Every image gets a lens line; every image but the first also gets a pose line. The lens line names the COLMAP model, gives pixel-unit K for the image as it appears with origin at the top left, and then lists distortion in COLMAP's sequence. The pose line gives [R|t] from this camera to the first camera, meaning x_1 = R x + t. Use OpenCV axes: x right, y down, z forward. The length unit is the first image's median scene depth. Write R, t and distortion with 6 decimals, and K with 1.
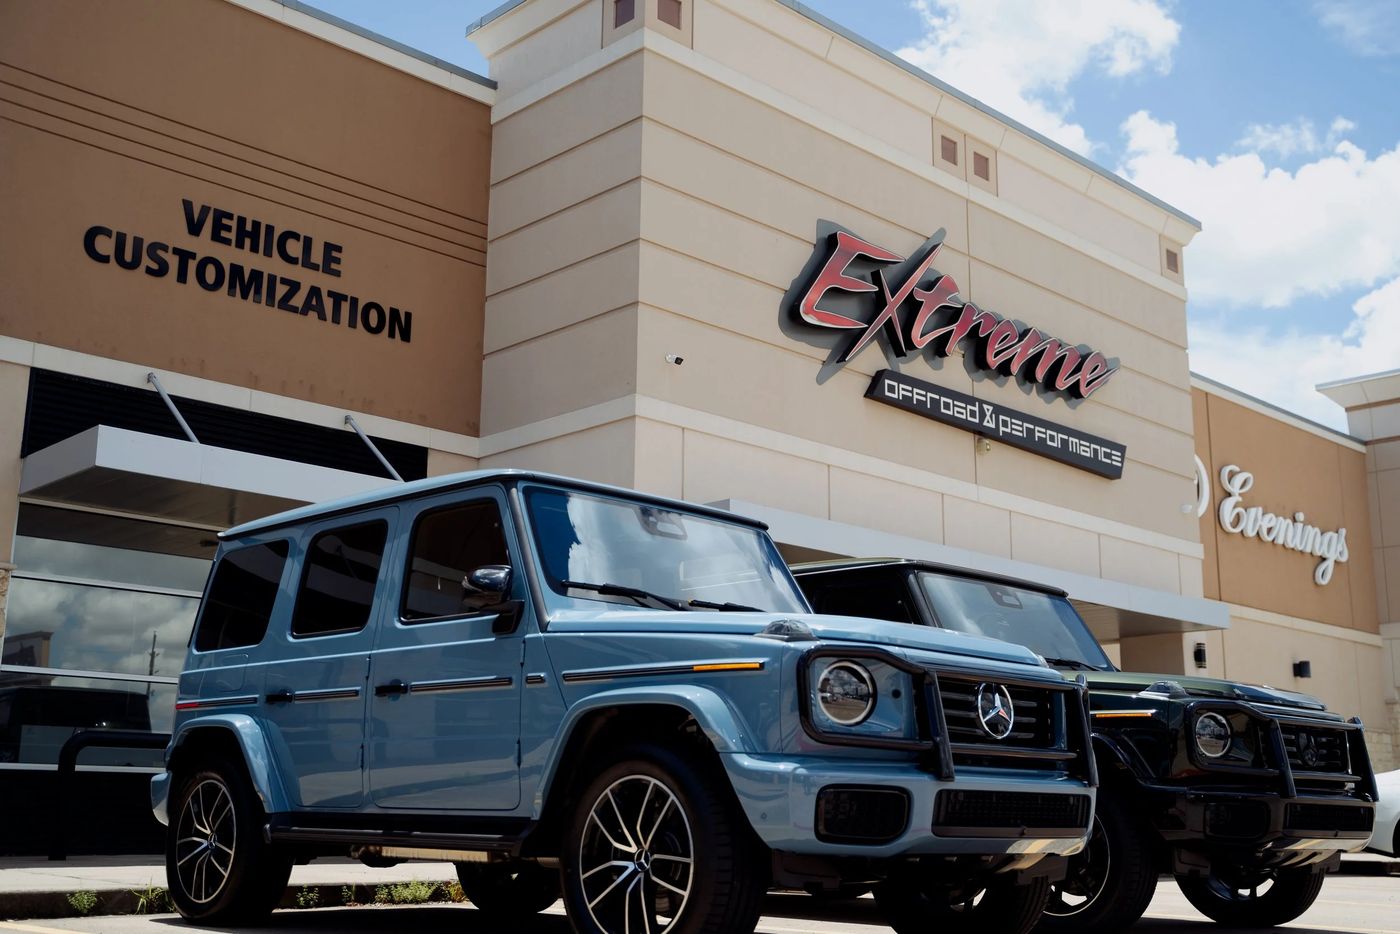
lens RADIAL K [[1512.4, 0, 700.0], [0, 1512.4, 467.0], [0, 0, 1]] dist [-0.007935, 0.001995]
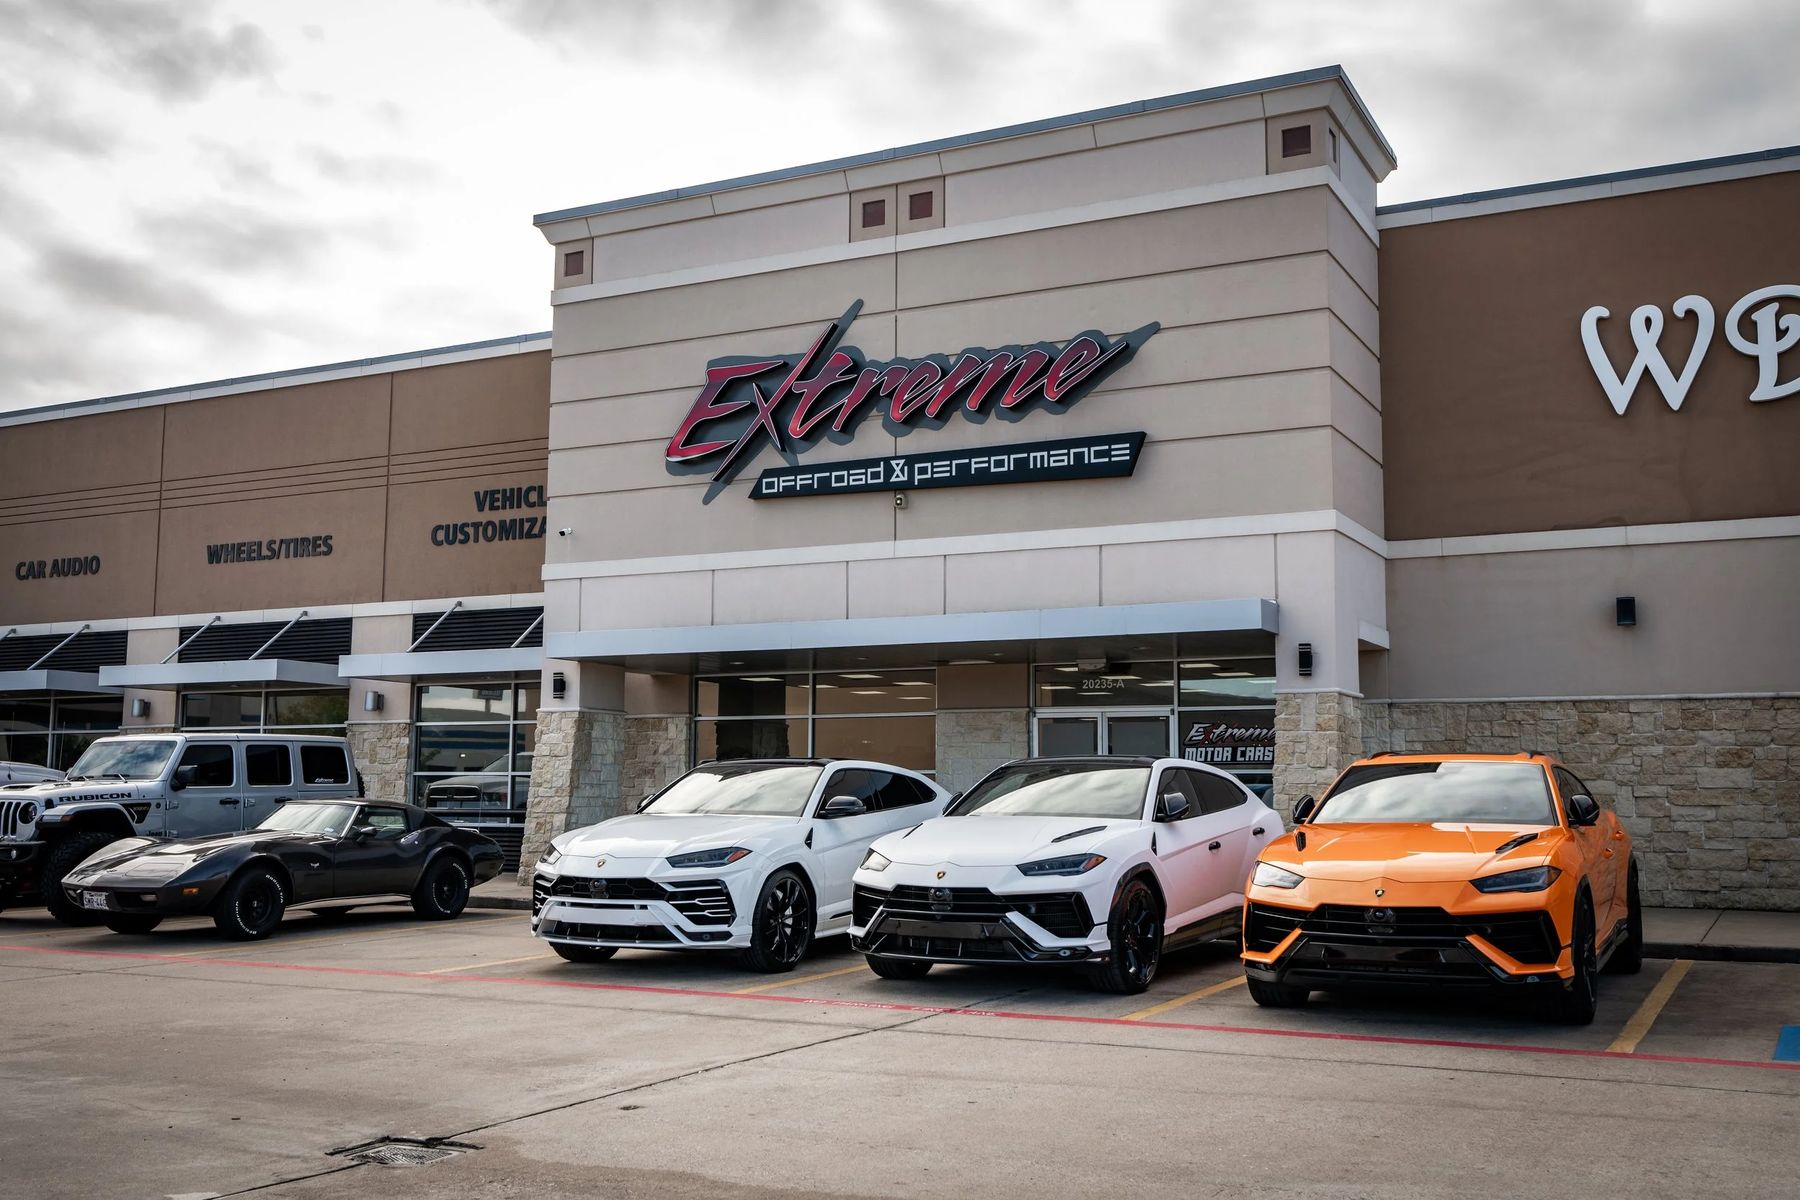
lens RADIAL K [[1740.9, 0, 882.5], [0, 1740.9, 595.6], [0, 0, 1]] dist [-0.009828, 0.003563]
pose [[0.321041, -0.122869, -0.939061, 1.275925], [0.211981, 0.975714, -0.055194, 0.110514], [0.923037, -0.181343, 0.339290, 0.582112]]
